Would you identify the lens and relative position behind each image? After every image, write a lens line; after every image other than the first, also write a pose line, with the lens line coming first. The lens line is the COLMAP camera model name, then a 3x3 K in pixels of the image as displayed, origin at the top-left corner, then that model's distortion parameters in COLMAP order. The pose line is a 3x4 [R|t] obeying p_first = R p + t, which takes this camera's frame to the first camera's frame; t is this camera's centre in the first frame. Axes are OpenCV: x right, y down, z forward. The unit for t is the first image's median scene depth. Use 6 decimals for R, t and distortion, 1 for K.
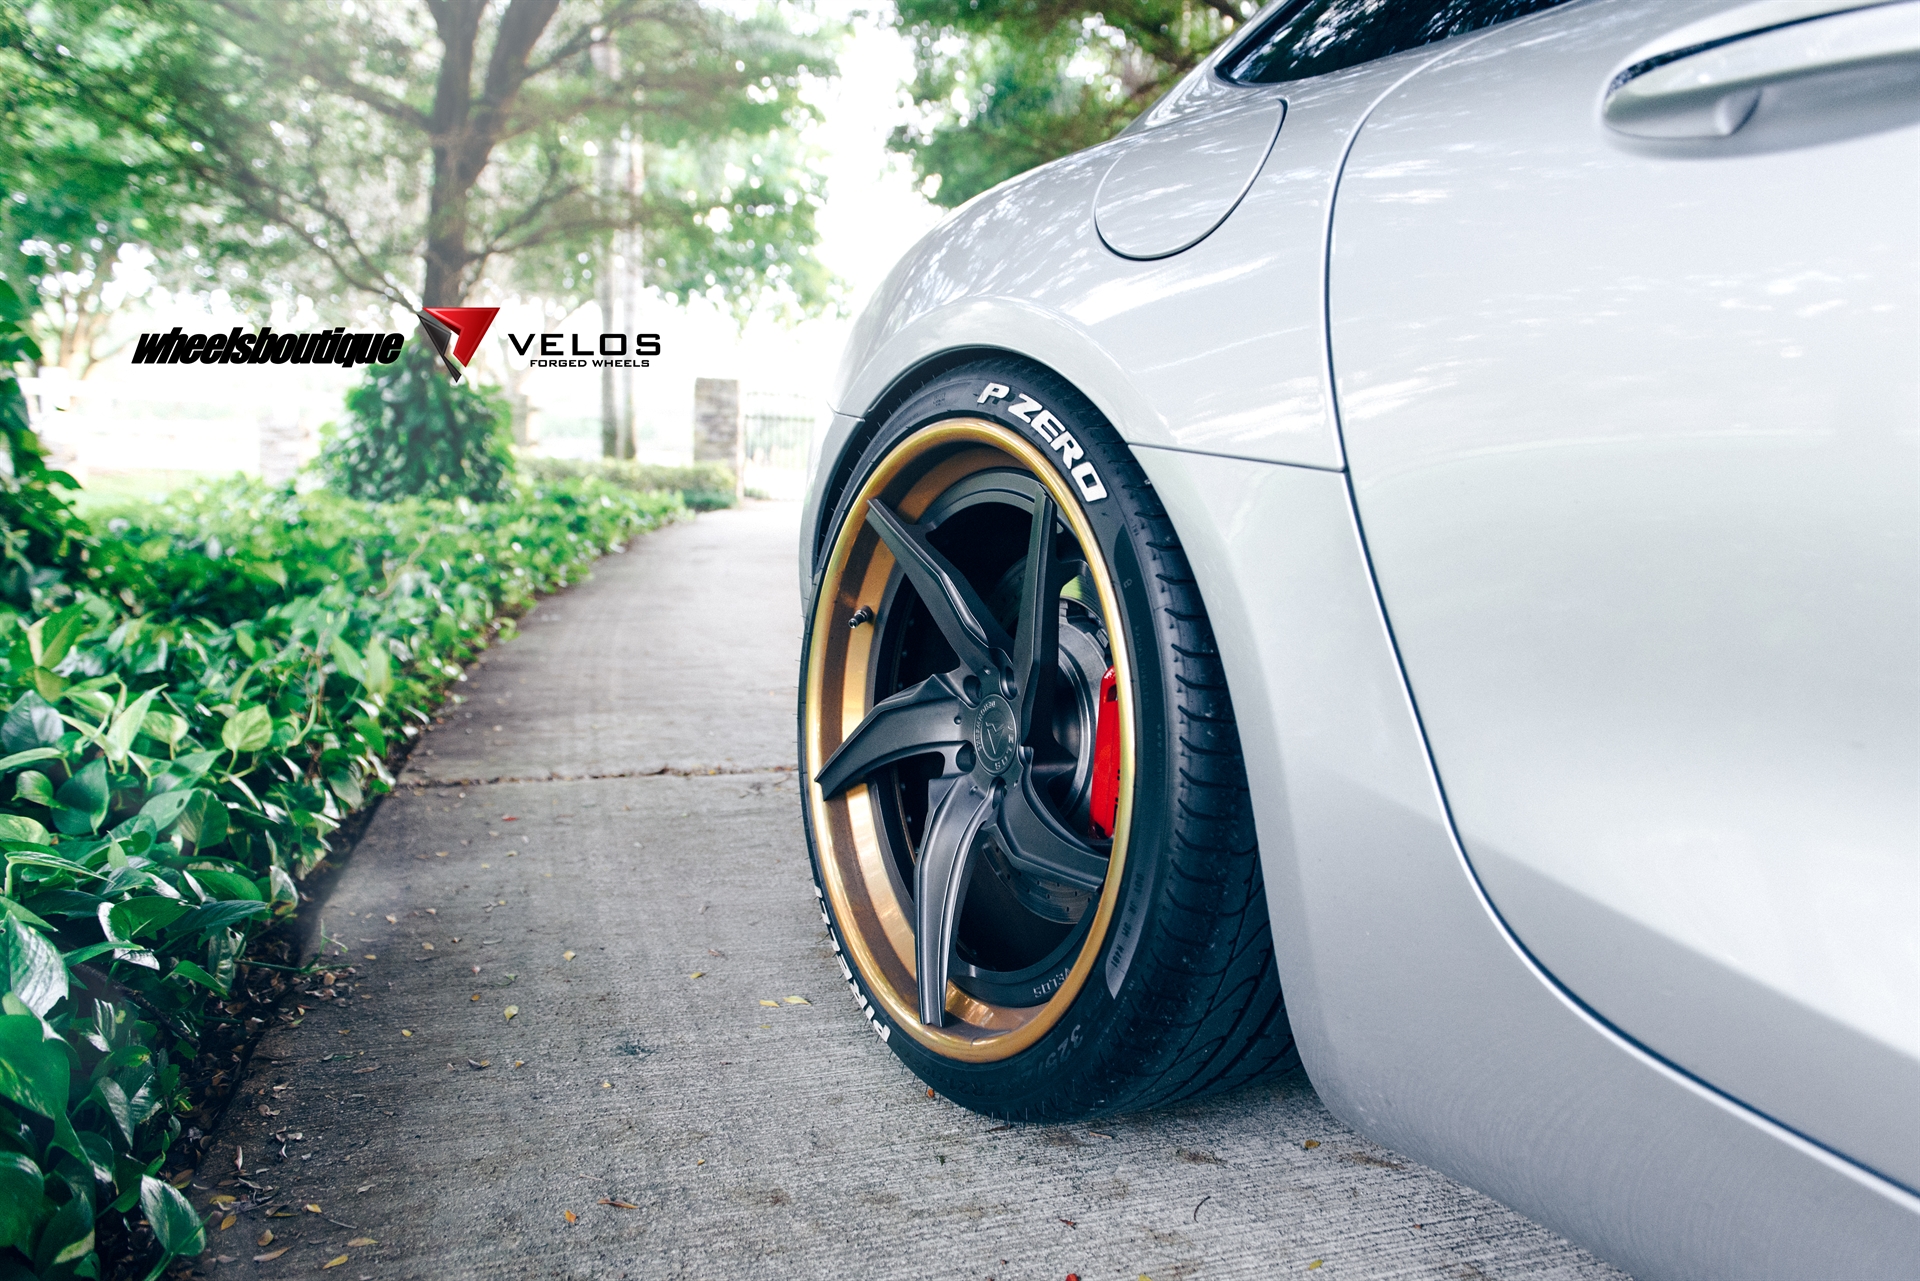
lens RADIAL K [[1361.6, 0, 964.7], [0, 1361.6, 646.1], [0, 0, 1]] dist [0.012784, -0.001515]
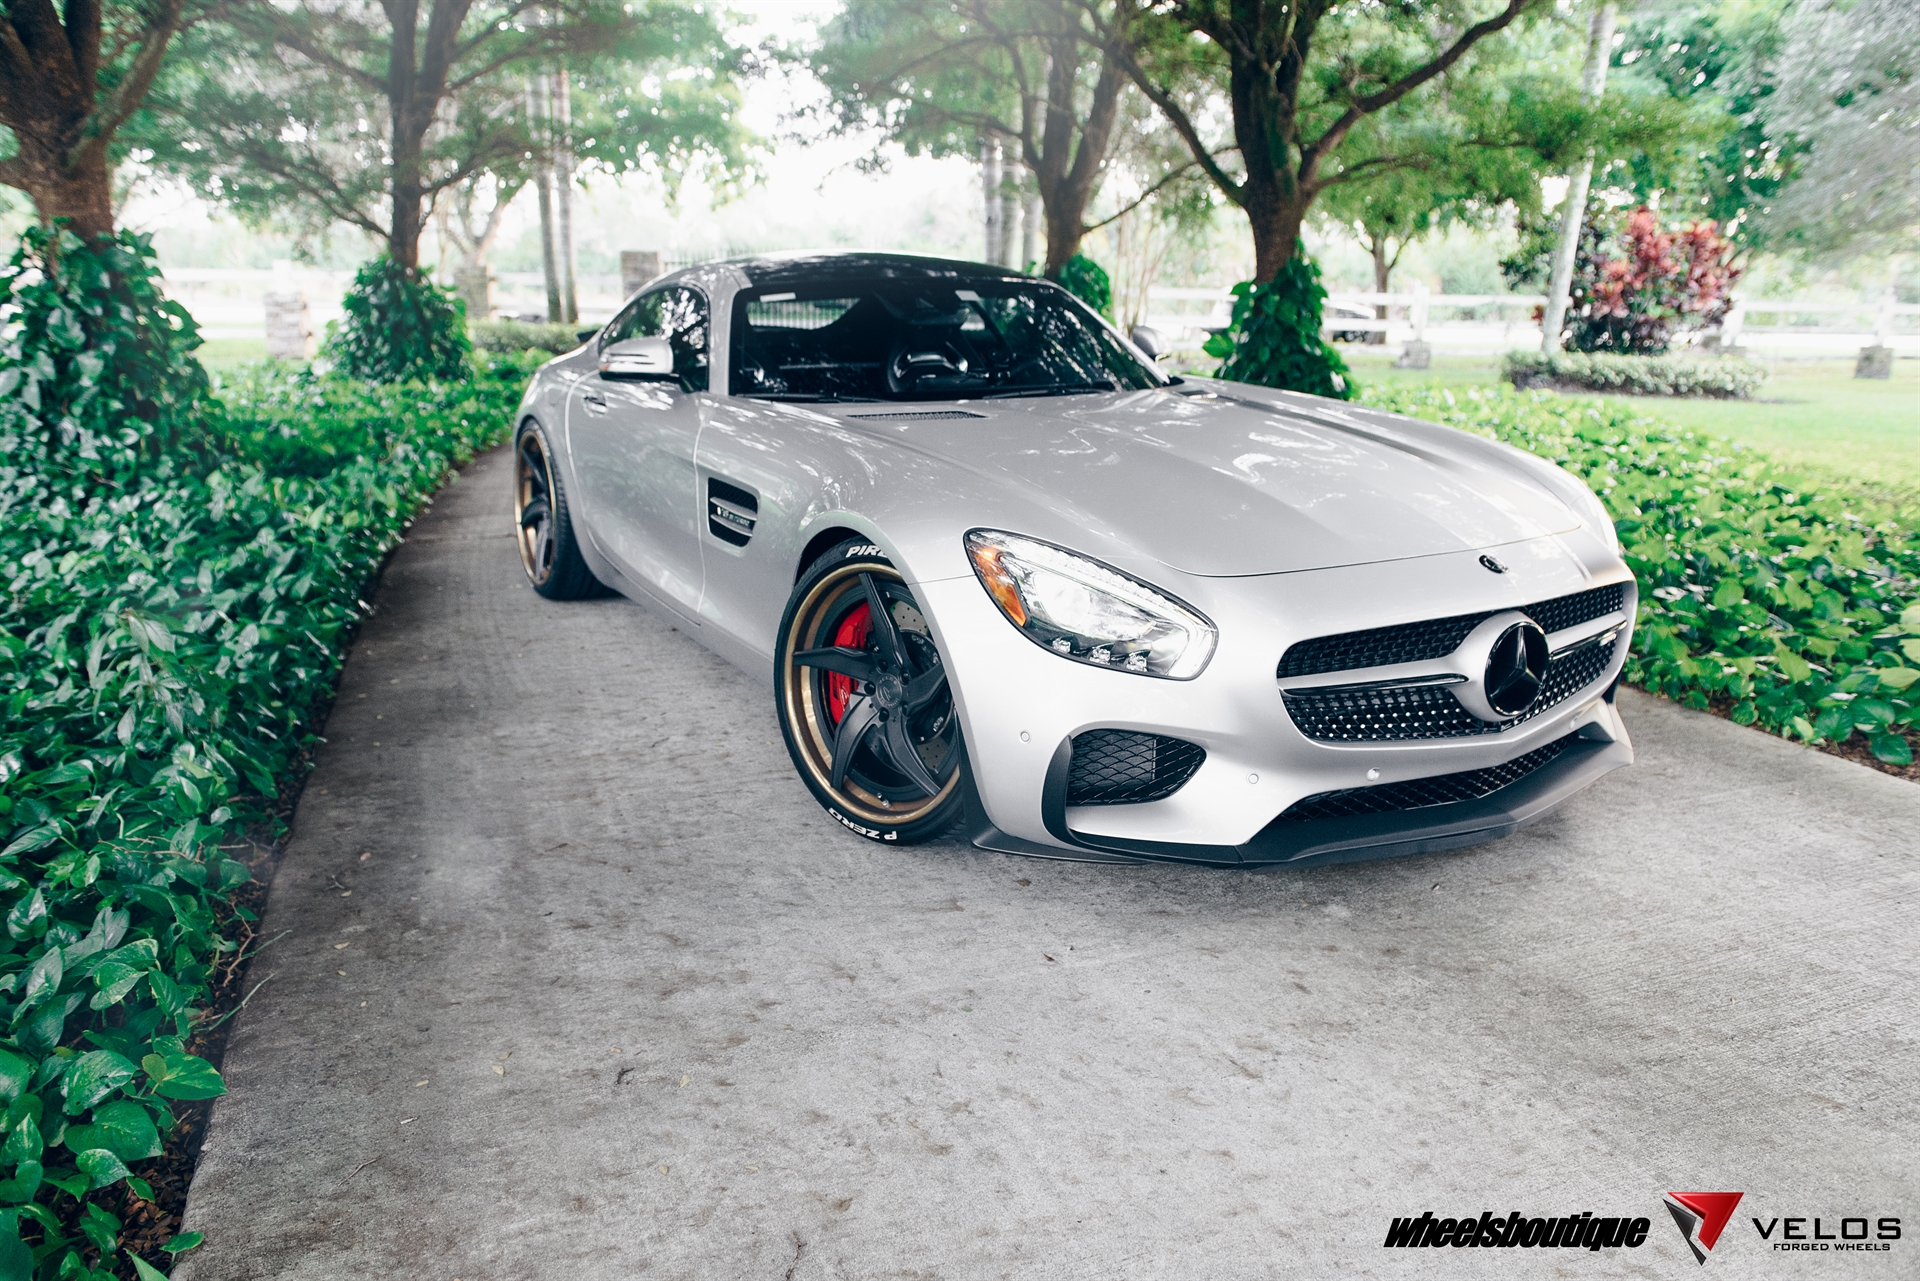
lens RADIAL K [[1361.6, 0, 959.1], [0, 1361.6, 637.4], [0, 0, 1]] dist [0.012784, -0.001515]
pose [[0.999612, -0.027341, -0.005374, 0.182822], [0.027801, 0.991605, 0.126280, -0.005007], [0.001877, -0.126380, 0.991980, -0.449568]]
